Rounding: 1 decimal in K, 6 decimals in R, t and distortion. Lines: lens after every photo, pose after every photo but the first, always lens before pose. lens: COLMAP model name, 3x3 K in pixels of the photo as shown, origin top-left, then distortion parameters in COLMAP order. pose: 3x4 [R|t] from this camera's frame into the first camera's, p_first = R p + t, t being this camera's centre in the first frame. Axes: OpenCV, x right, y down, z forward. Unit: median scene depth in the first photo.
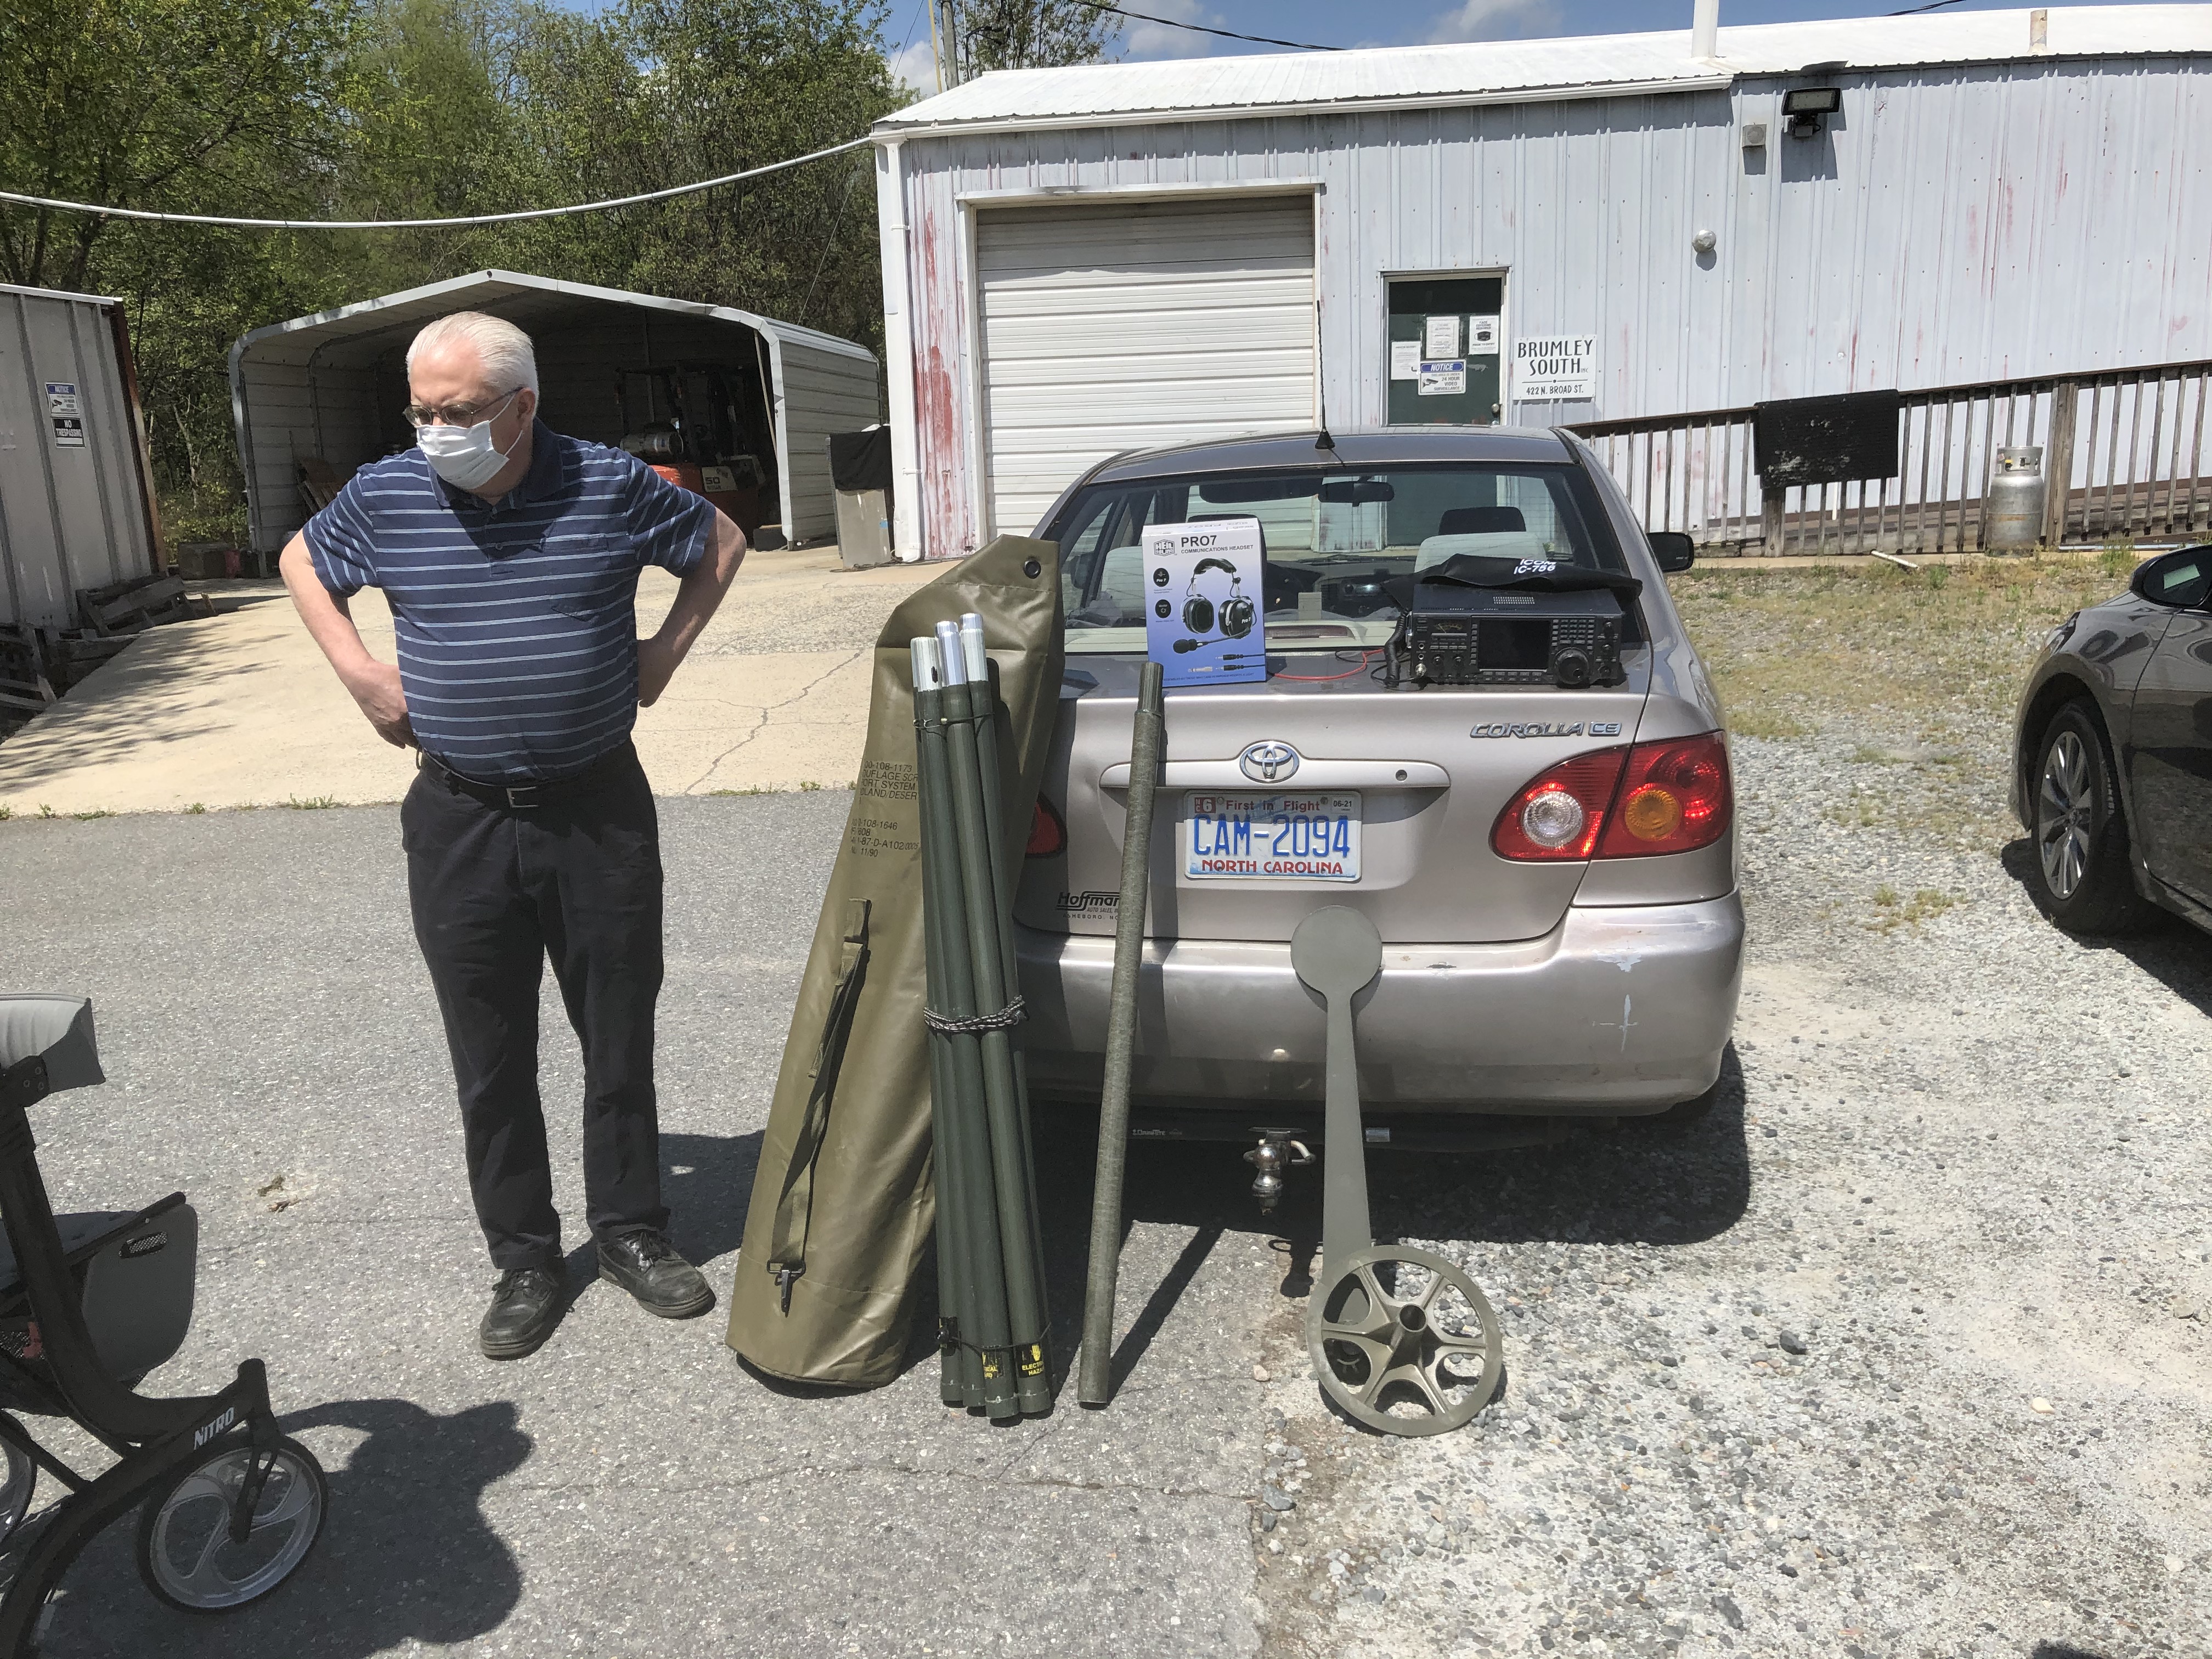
lens RADIAL K [[1759.8, 0, 1106.0], [0, 1759.8, 829.5], [0, 0, 1]] dist [0.001197, 0.012468]
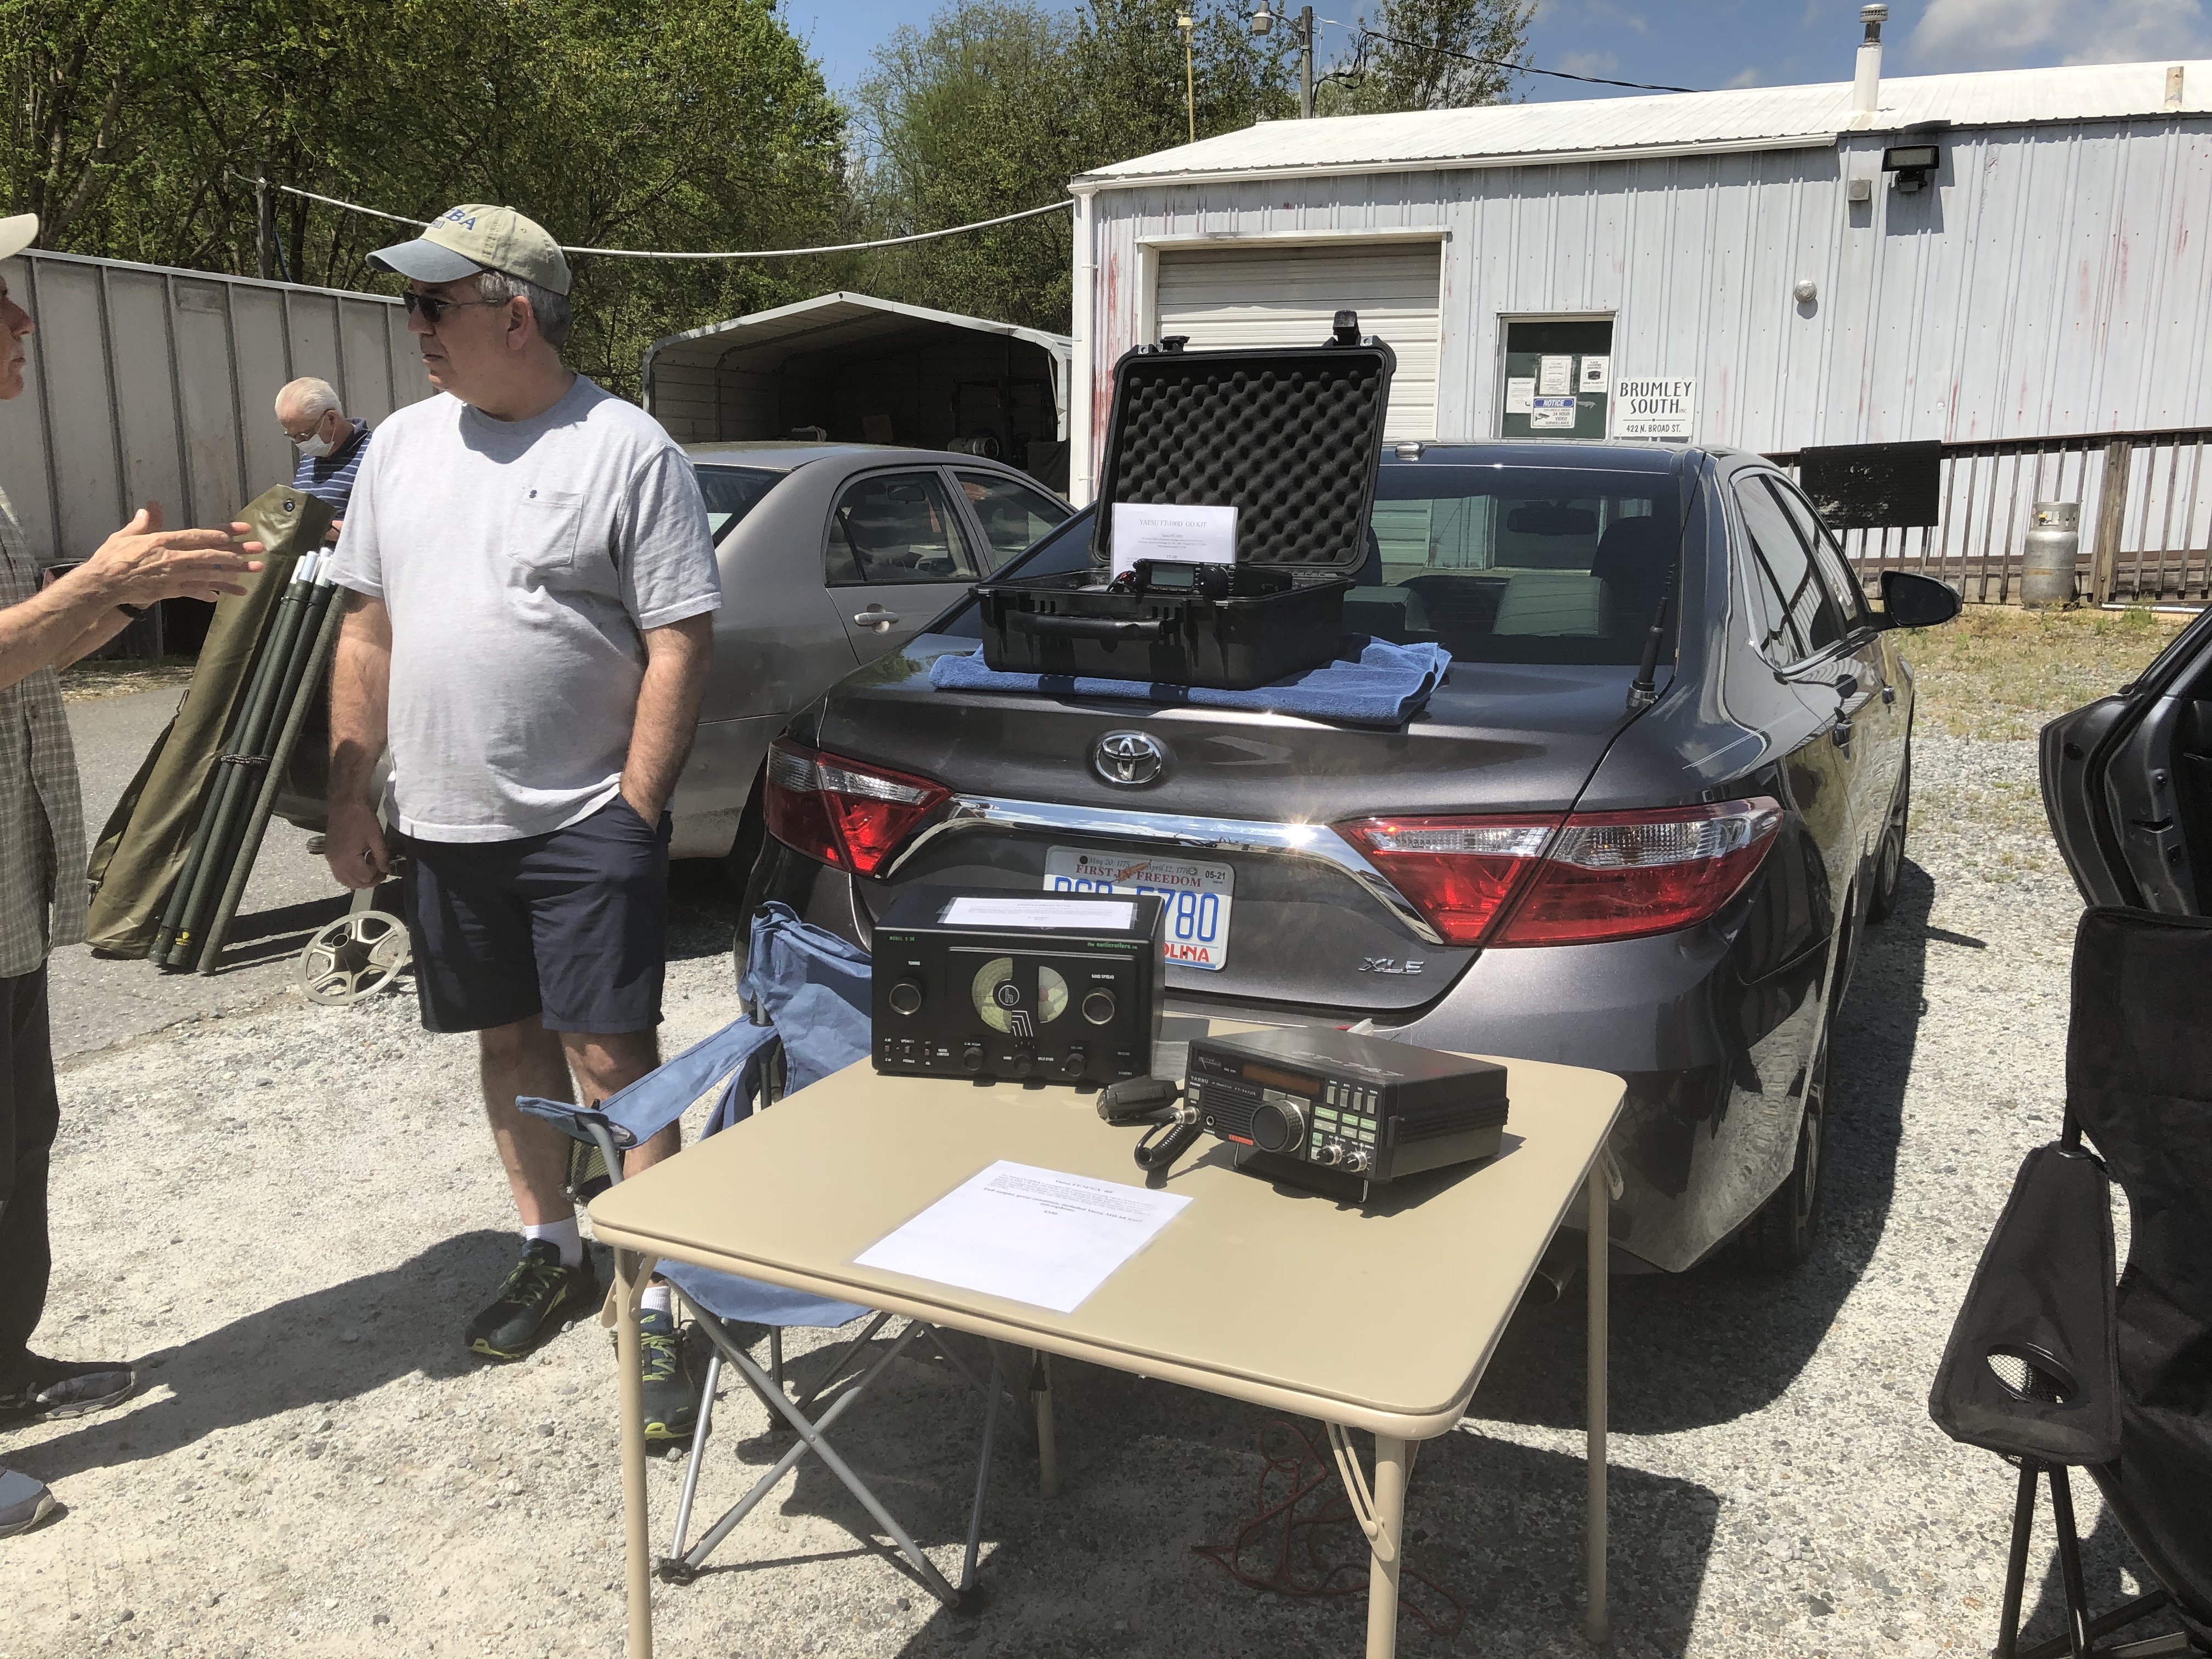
lens RADIAL K [[1734.5, 0, 1089.5], [0, 1734.5, 793.6], [0, 0, 1]] dist [0.012821, -0.007055]
pose [[0.956351, 0.098070, -0.275271, 0.246600], [-0.104719, 0.994456, -0.009521, 0.013145], [0.272811, 0.037932, 0.961319, -0.084853]]
